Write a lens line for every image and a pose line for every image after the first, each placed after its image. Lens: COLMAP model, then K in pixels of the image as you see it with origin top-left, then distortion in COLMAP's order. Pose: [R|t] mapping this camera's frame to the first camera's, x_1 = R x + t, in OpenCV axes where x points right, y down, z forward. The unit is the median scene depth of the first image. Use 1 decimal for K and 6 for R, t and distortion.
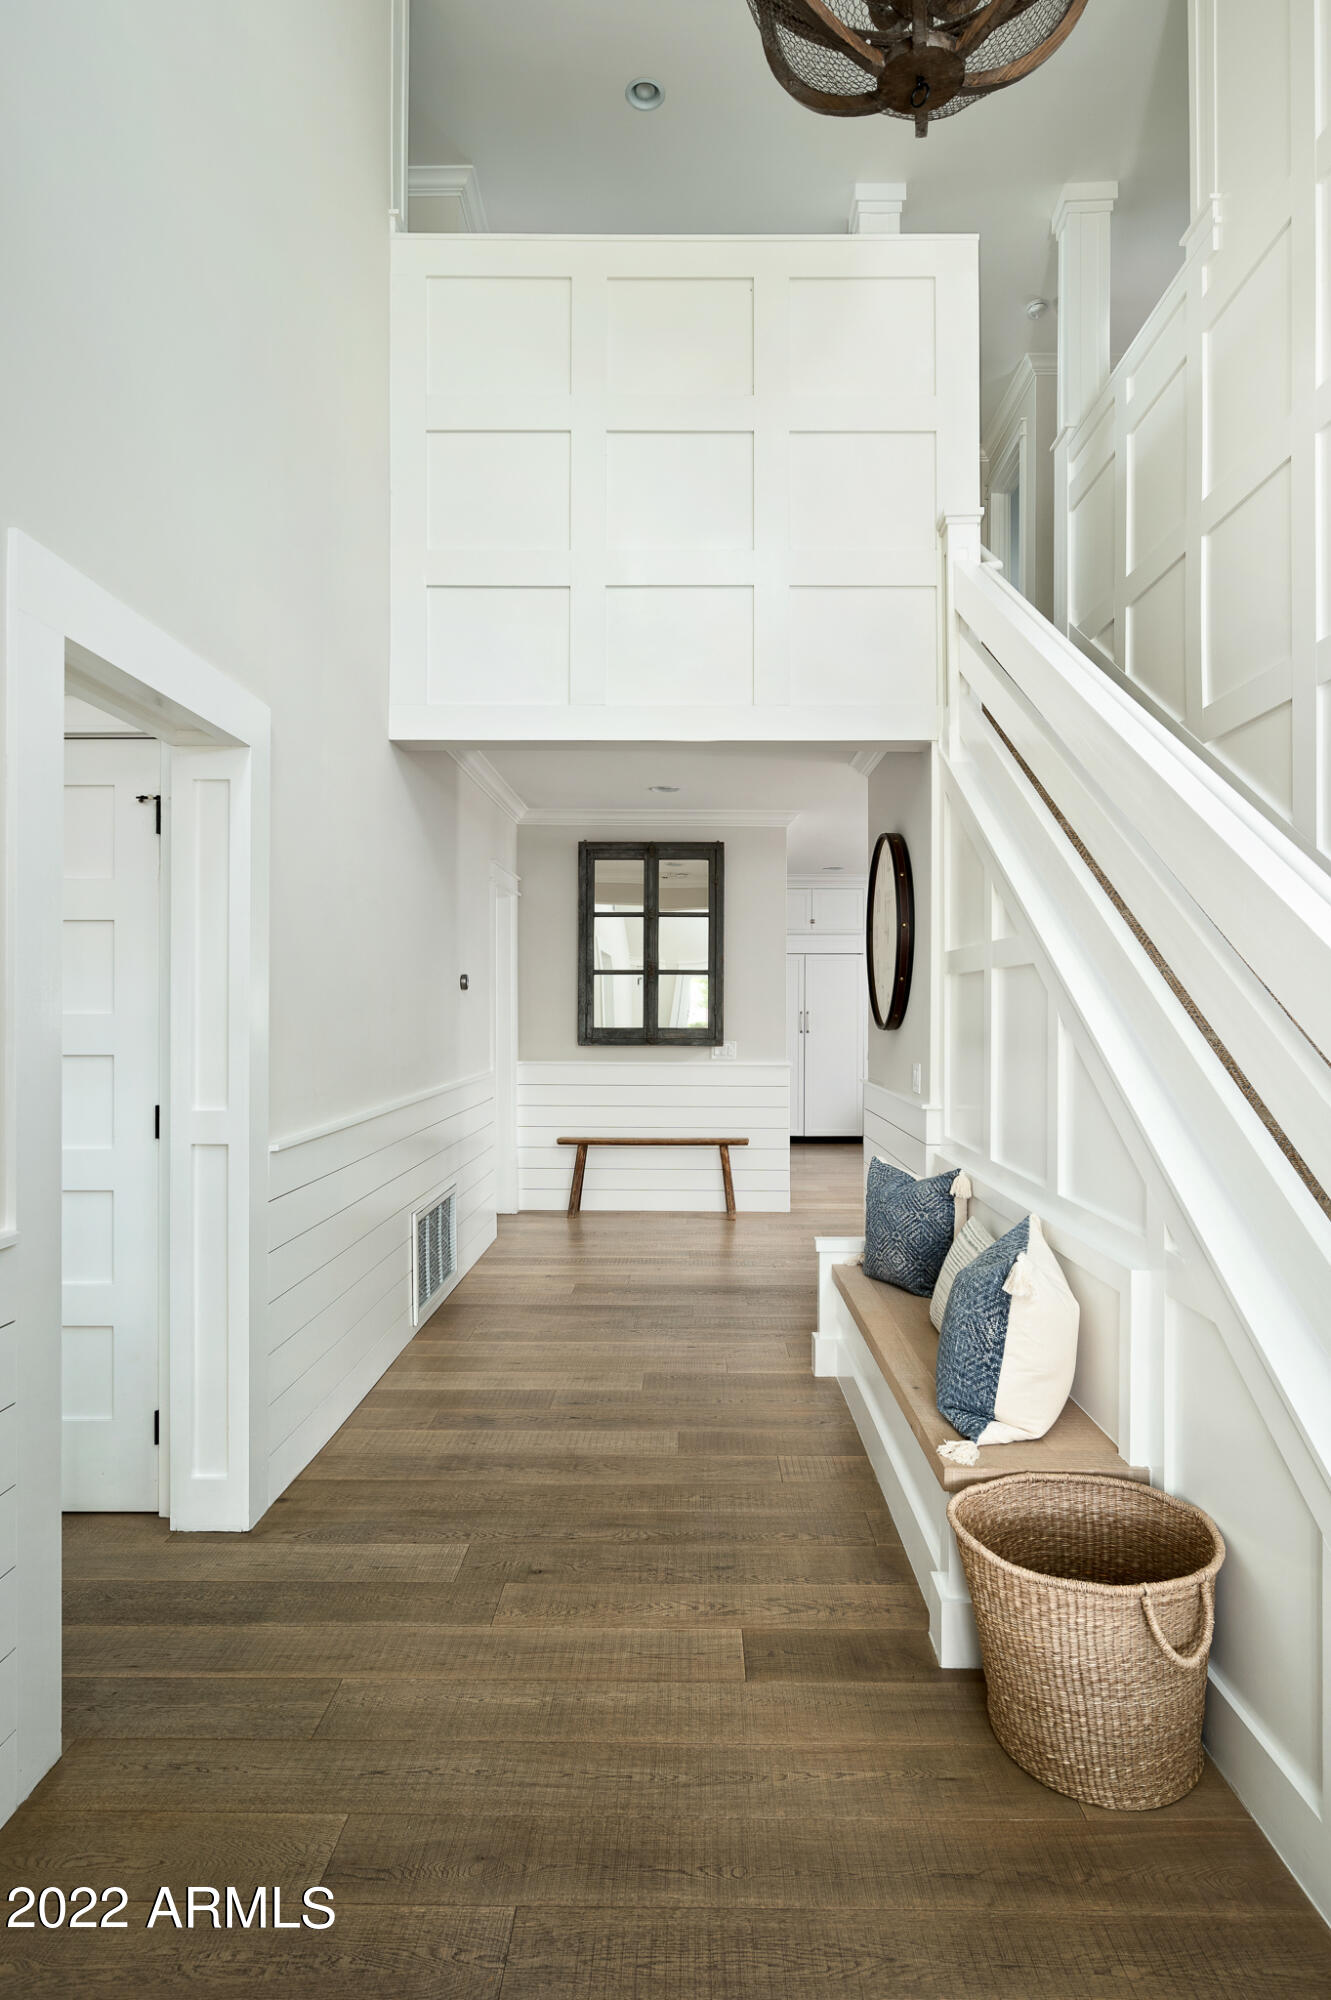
lens RADIAL K [[1079.8, 0, 671.8], [0, 1079.8, 1005.1], [0, 0, 1]] dist [-0.000216, -0.000018]
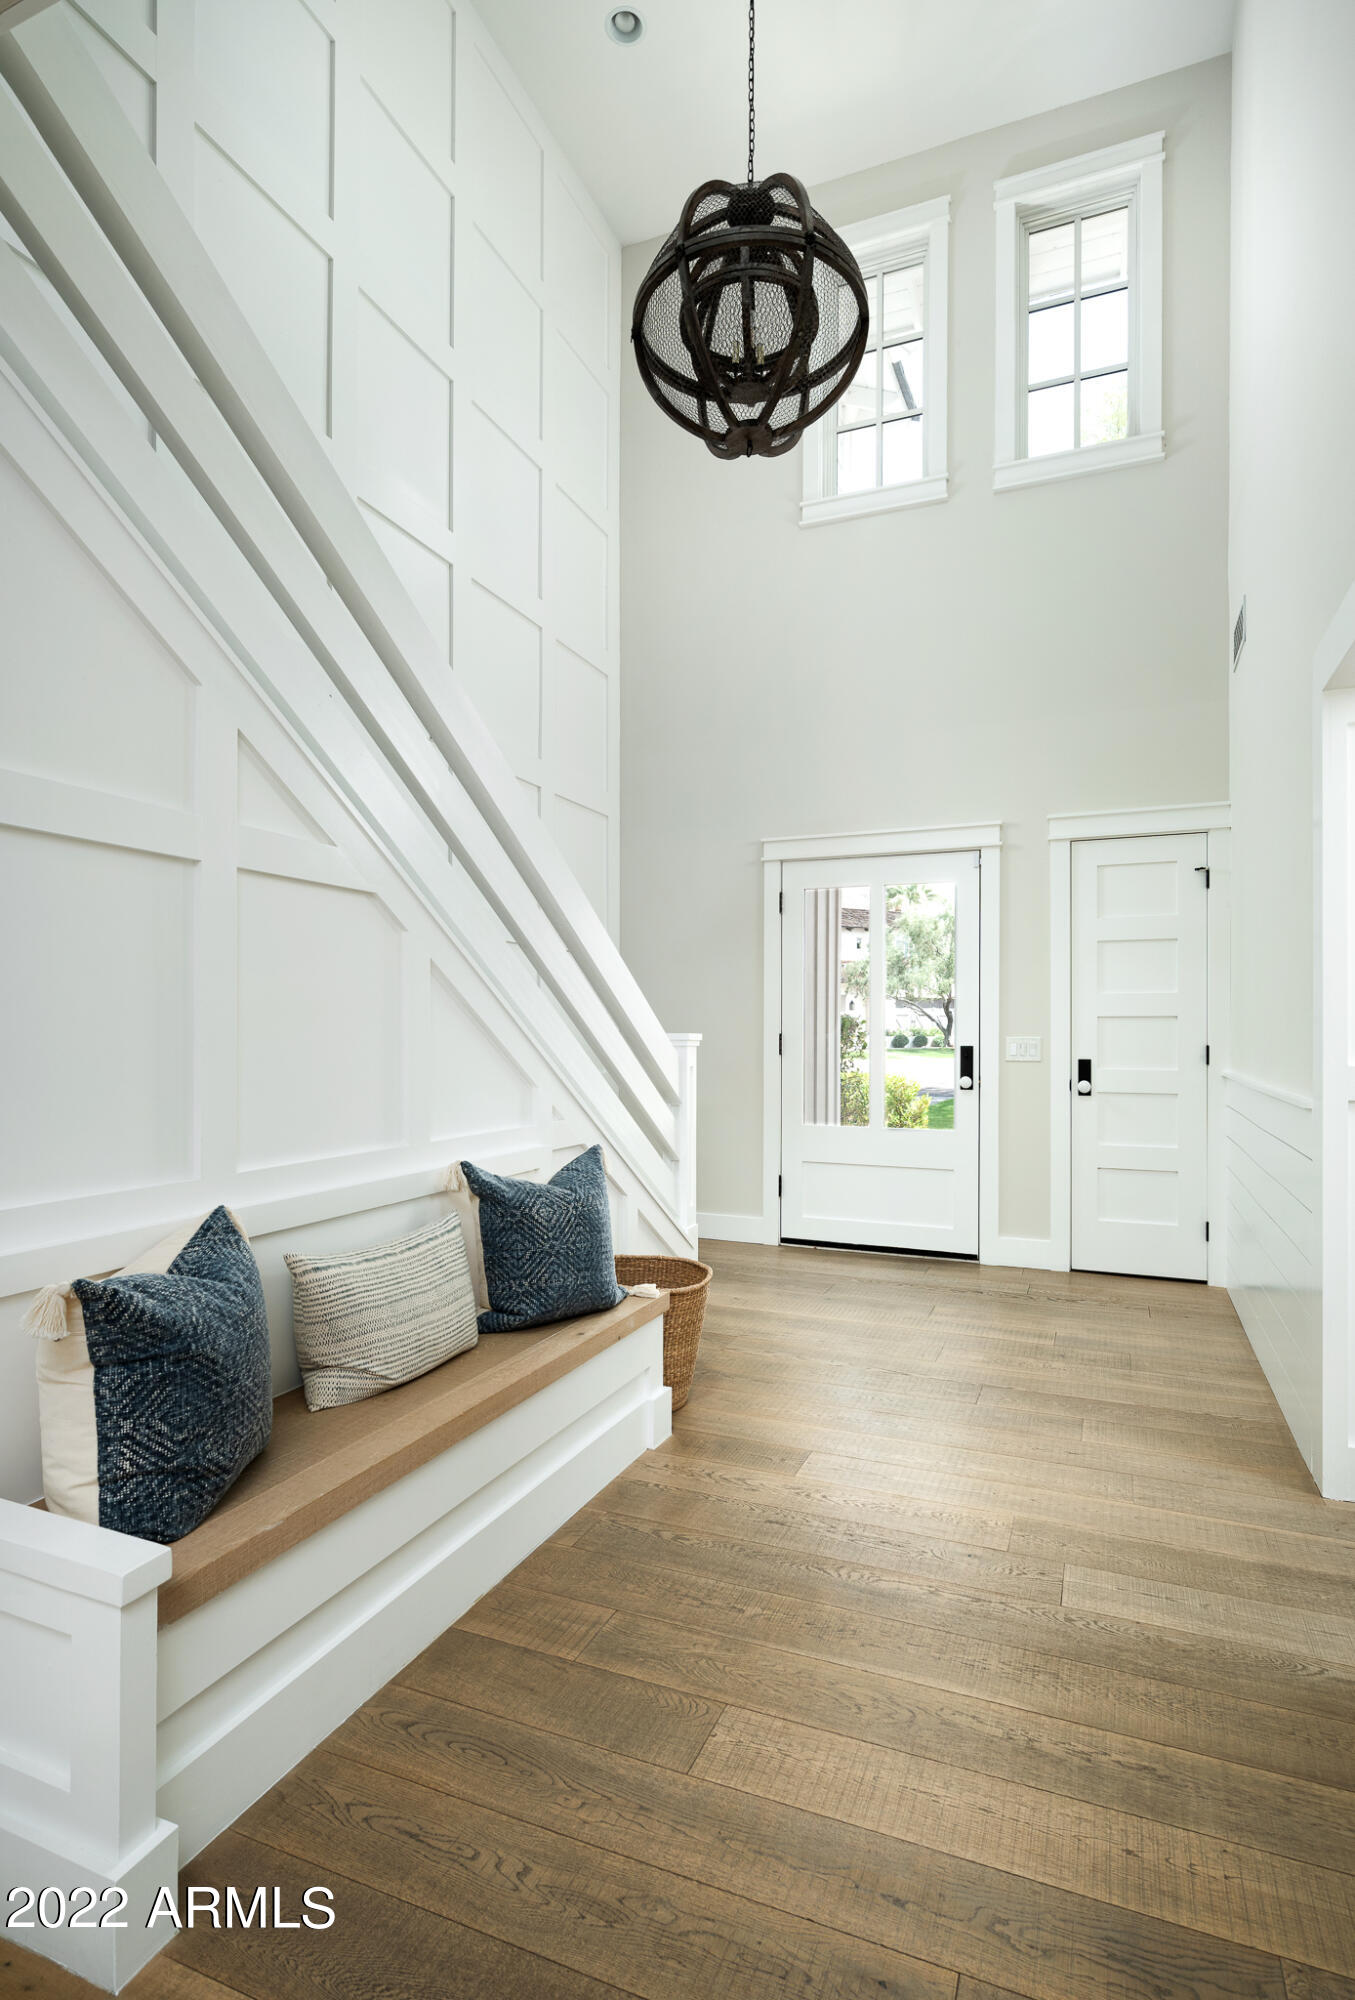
lens RADIAL K [[1033.0, 0, 677.6], [0, 1033.0, 1002.9], [0, 0, 1]] dist [-0.000344, -0.000067]
pose [[-0.927967, -0.002953, 0.372651, -0.202452], [-0.006123, 0.999954, -0.007323, 0.056123], [-0.372612, -0.009078, -0.927943, 1.780988]]
